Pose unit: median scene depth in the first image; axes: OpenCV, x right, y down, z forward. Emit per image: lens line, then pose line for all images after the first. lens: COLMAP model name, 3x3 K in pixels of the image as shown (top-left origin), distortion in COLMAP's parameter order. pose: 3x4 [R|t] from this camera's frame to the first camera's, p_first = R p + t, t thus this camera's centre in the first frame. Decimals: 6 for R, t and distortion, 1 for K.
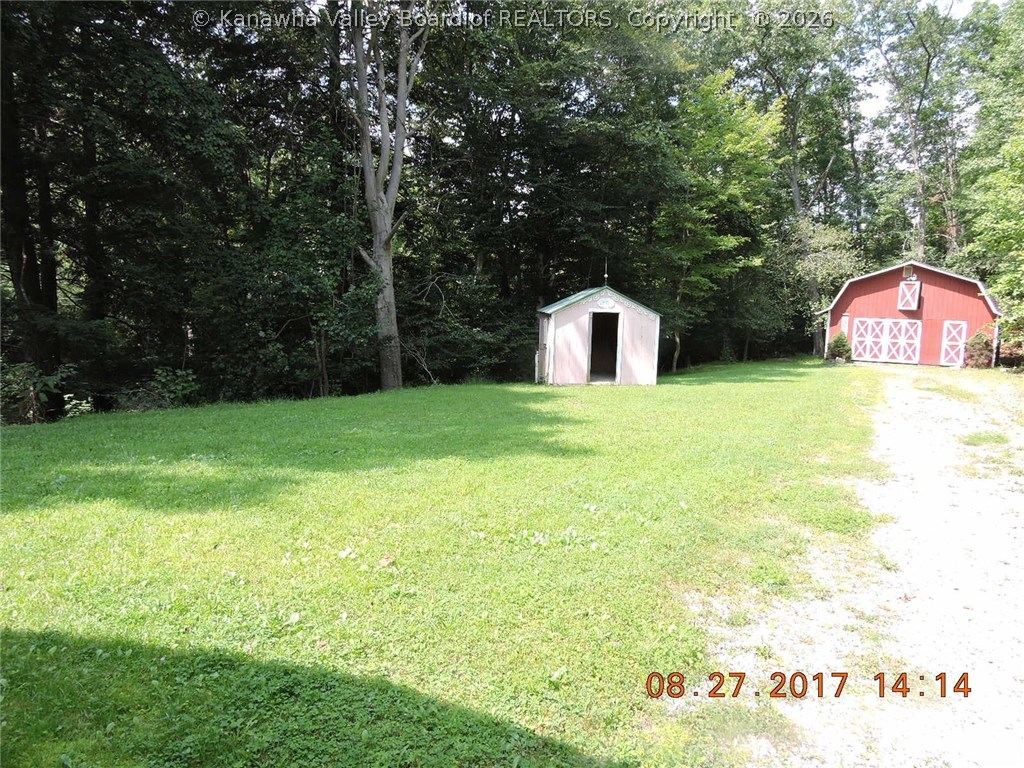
lens RADIAL K [[724.4, 0, 512.0], [0, 724.4, 384.0], [0, 0, 1]] dist [-0.002920, -0.000205]
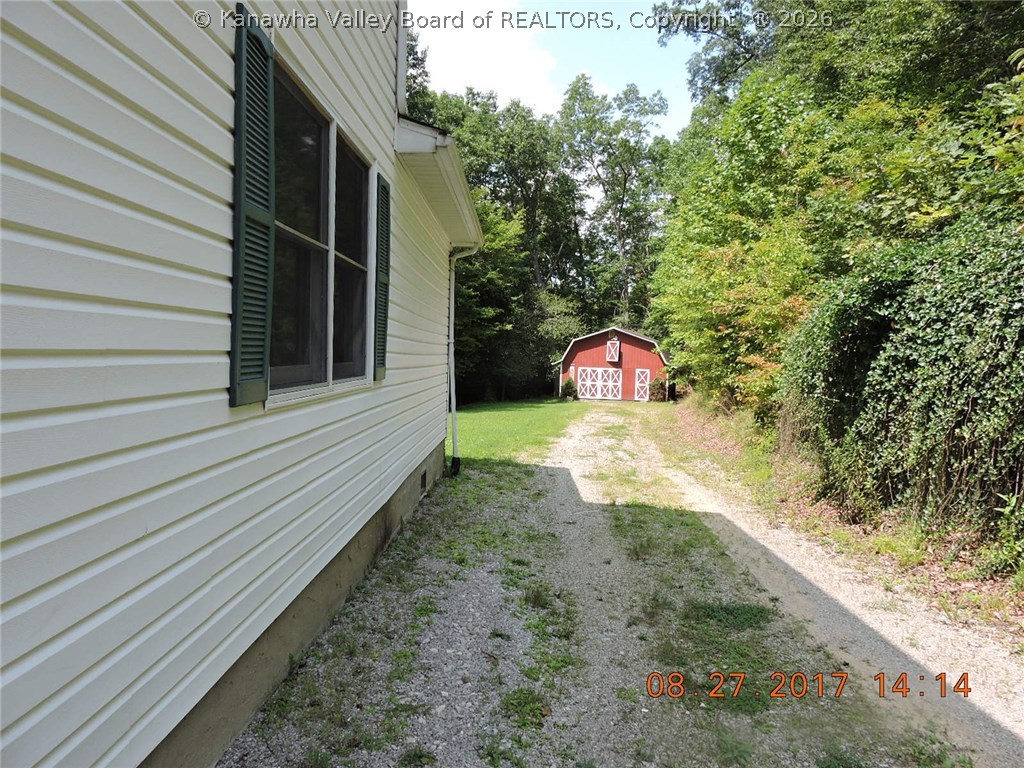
lens RADIAL K [[724.4, 0, 512.0], [0, 724.4, 384.0], [0, 0, 1]] dist [-0.002920, -0.000205]
pose [[0.947767, -0.010036, 0.318804, -0.079223], [0.031501, 0.997564, -0.062245, 0.020832], [-0.317403, 0.069036, 0.945774, -0.243956]]
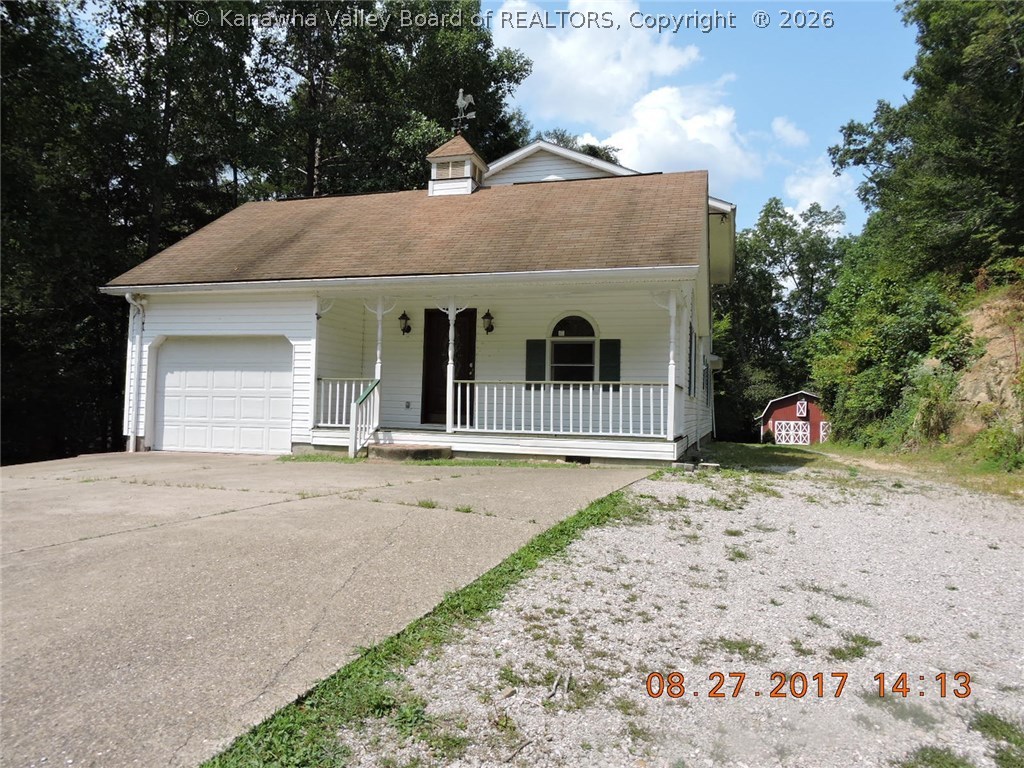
lens RADIAL K [[724.4, 0, 512.0], [0, 724.4, 384.0], [0, 0, 1]] dist [-0.002920, -0.000205]
pose [[0.998814, -0.004283, 0.048497, -0.284355], [0.011898, 0.987393, -0.157843, 0.097781], [-0.047210, 0.158233, 0.986273, -0.797290]]
